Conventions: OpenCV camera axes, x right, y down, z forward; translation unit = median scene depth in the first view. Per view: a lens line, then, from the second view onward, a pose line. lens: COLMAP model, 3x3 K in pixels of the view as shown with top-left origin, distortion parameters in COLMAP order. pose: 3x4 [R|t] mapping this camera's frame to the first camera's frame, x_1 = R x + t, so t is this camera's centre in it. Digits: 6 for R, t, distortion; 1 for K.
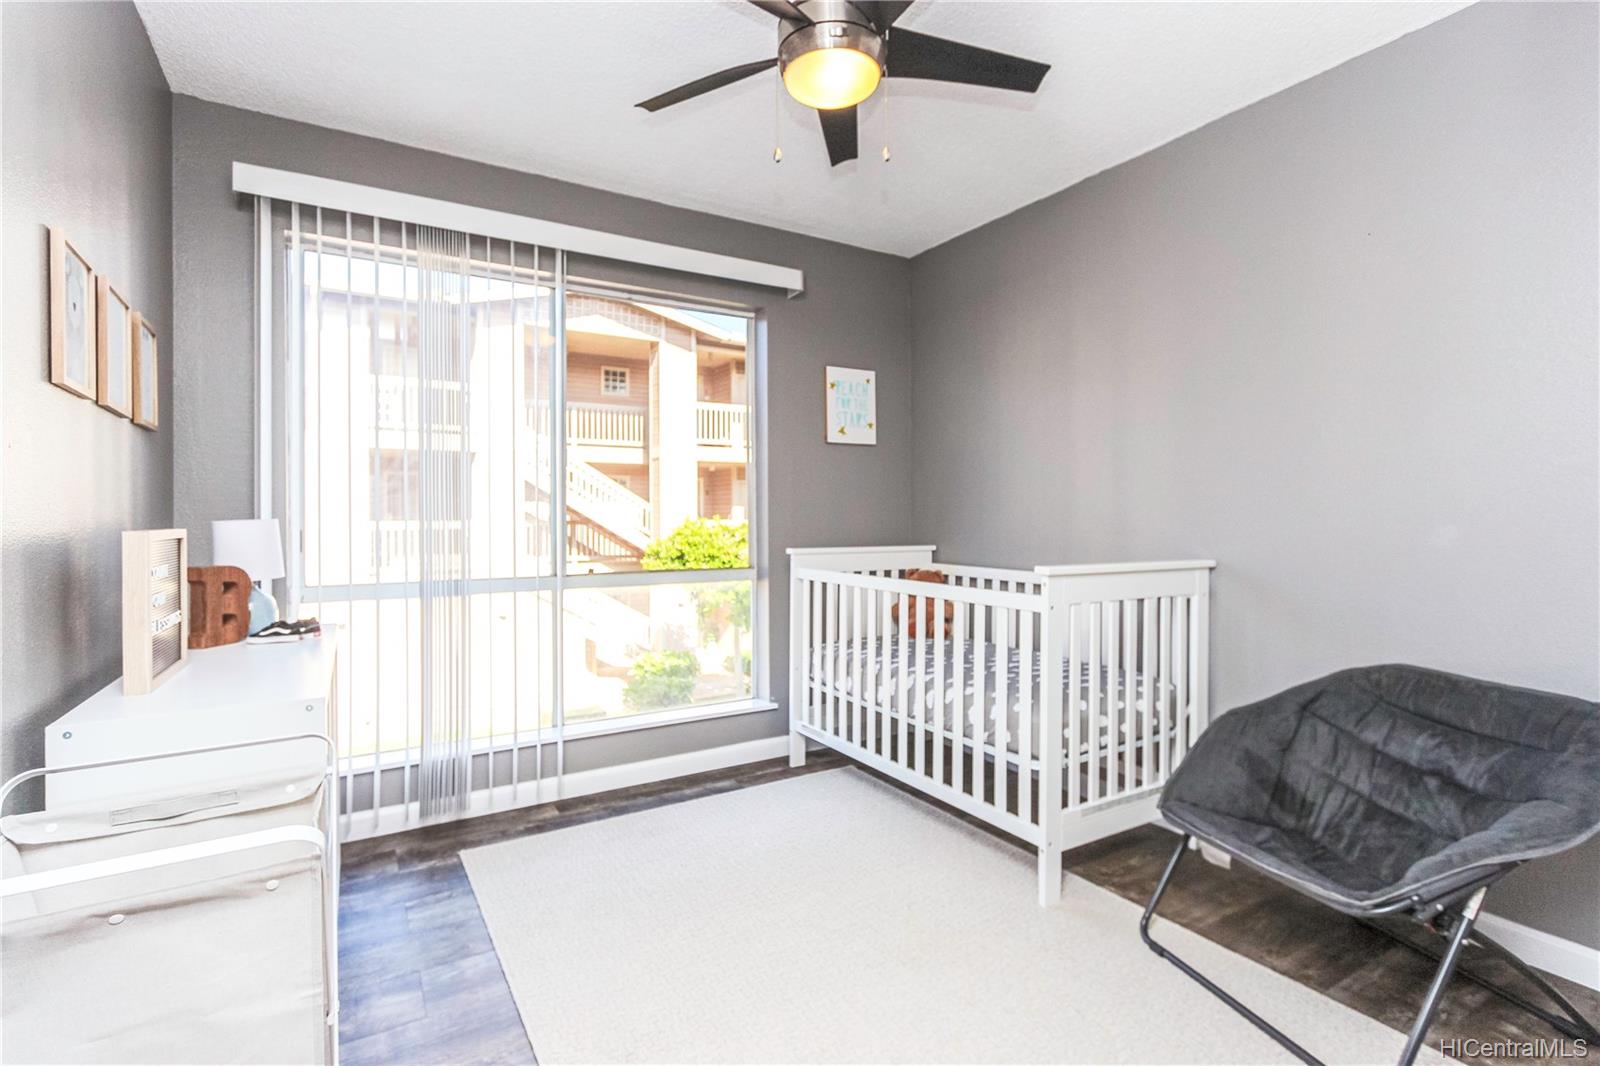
lens RADIAL K [[734.5, 0, 801.8], [0, 734.5, 524.4], [0, 0, 1]] dist [-0.001484, -0.000093]
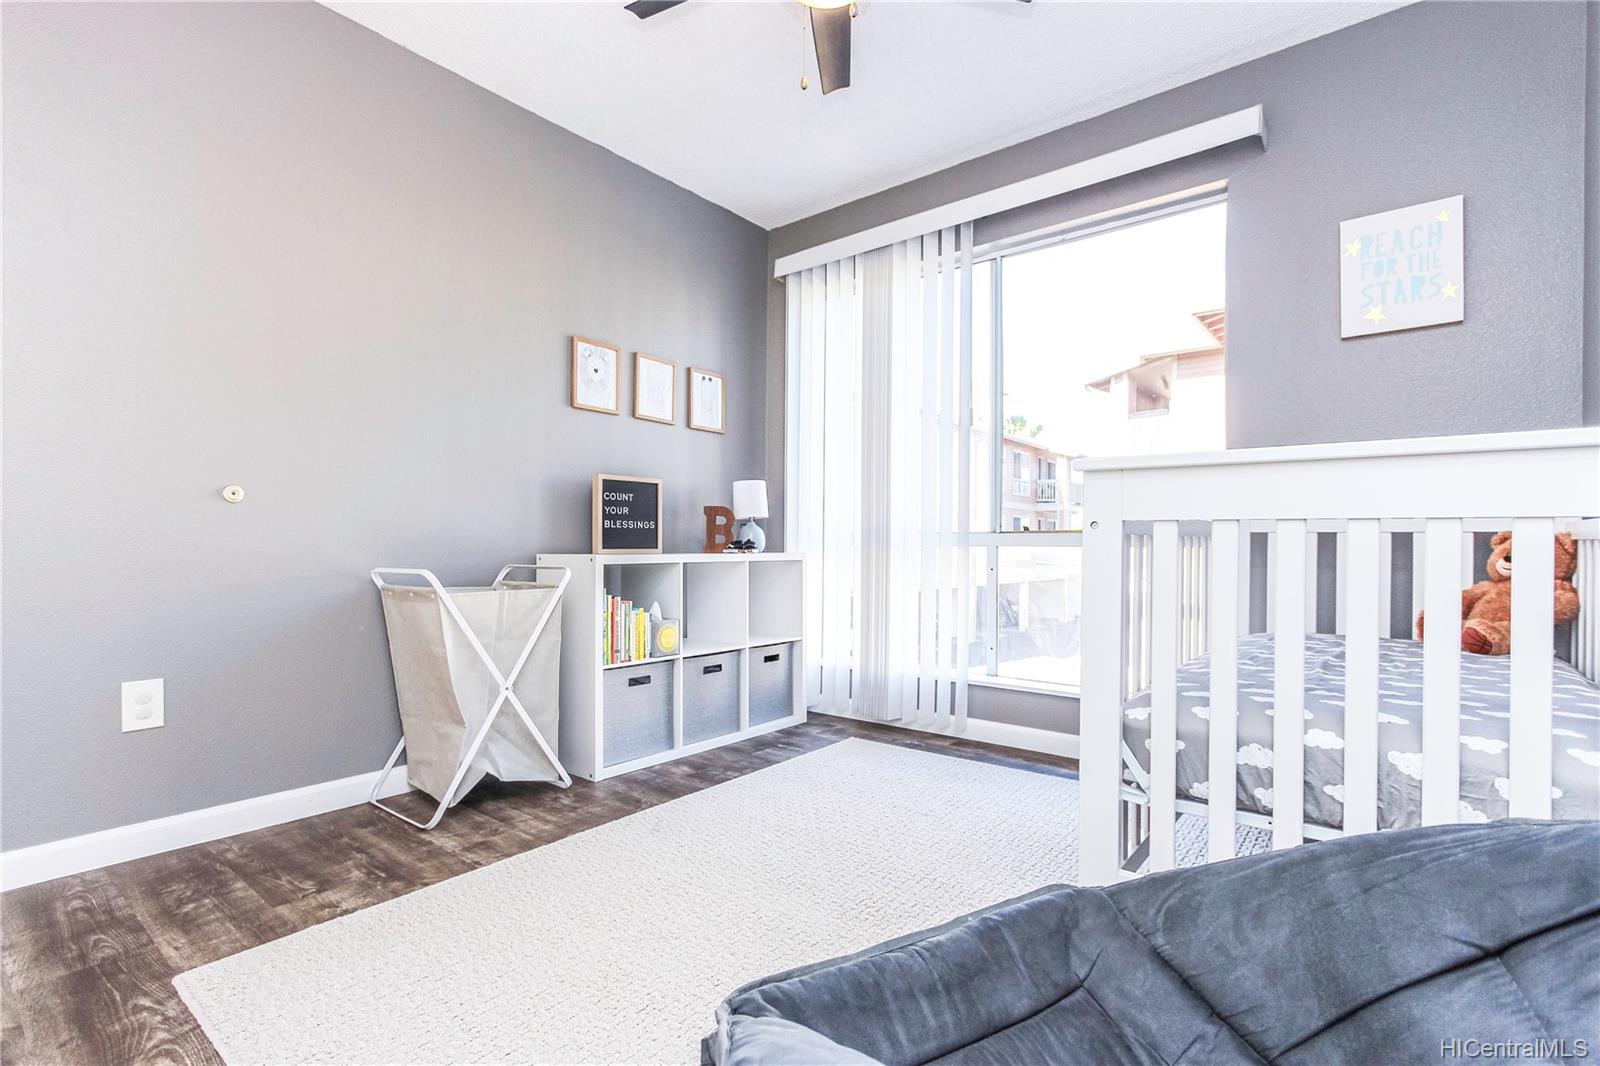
lens RADIAL K [[734.5, 0, 804.3], [0, 734.5, 540.6], [0, 0, 1]] dist [-0.001484, -0.000093]
pose [[0.351641, 0.001946, -0.936133, 0.600945], [-0.014531, 0.999889, -0.003380, 0.097503], [0.936022, 0.014791, 0.351630, 0.410163]]
